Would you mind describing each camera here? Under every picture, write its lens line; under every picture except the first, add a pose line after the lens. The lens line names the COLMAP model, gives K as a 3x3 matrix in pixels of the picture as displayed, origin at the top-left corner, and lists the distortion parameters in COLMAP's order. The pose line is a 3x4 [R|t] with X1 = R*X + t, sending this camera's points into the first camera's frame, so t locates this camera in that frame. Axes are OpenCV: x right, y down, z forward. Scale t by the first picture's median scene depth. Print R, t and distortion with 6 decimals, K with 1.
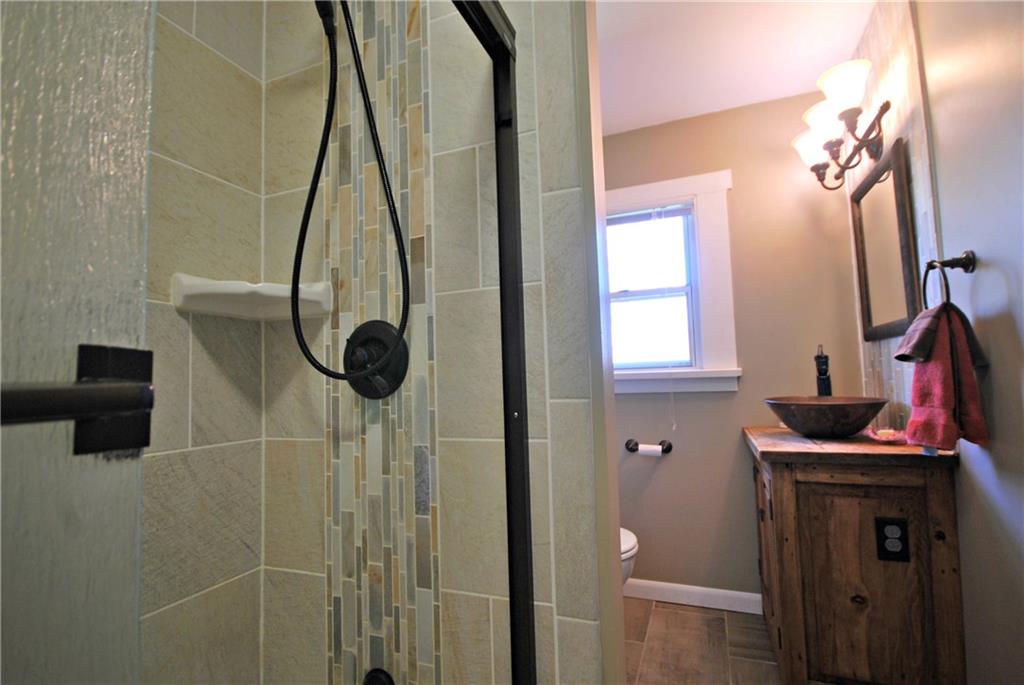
lens RADIAL K [[466.8, 0, 512.0], [0, 466.8, 342.5], [0, 0, 1]] dist [-0.015644, -0.000409]
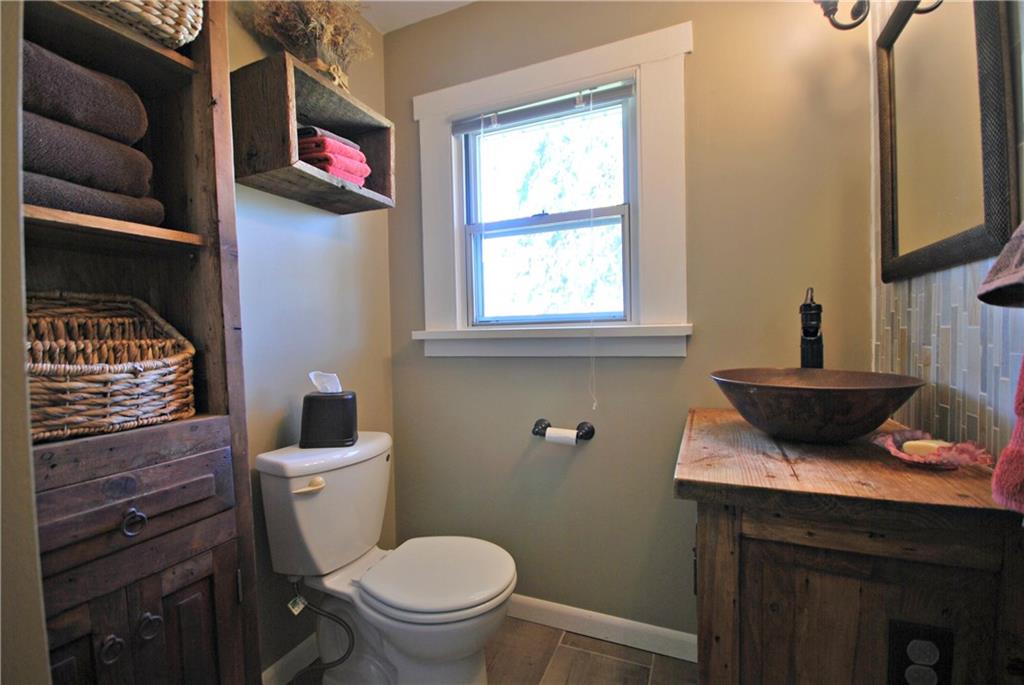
lens RADIAL K [[441.1, 0, 512.0], [0, 441.1, 342.5], [0, 0, 1]] dist [-0.000218, -0.010666]
pose [[0.999827, 0.010333, -0.015461, 0.290942], [-0.008821, 0.995452, 0.094860, 0.028557], [0.016371, -0.094707, 0.995371, 0.421266]]
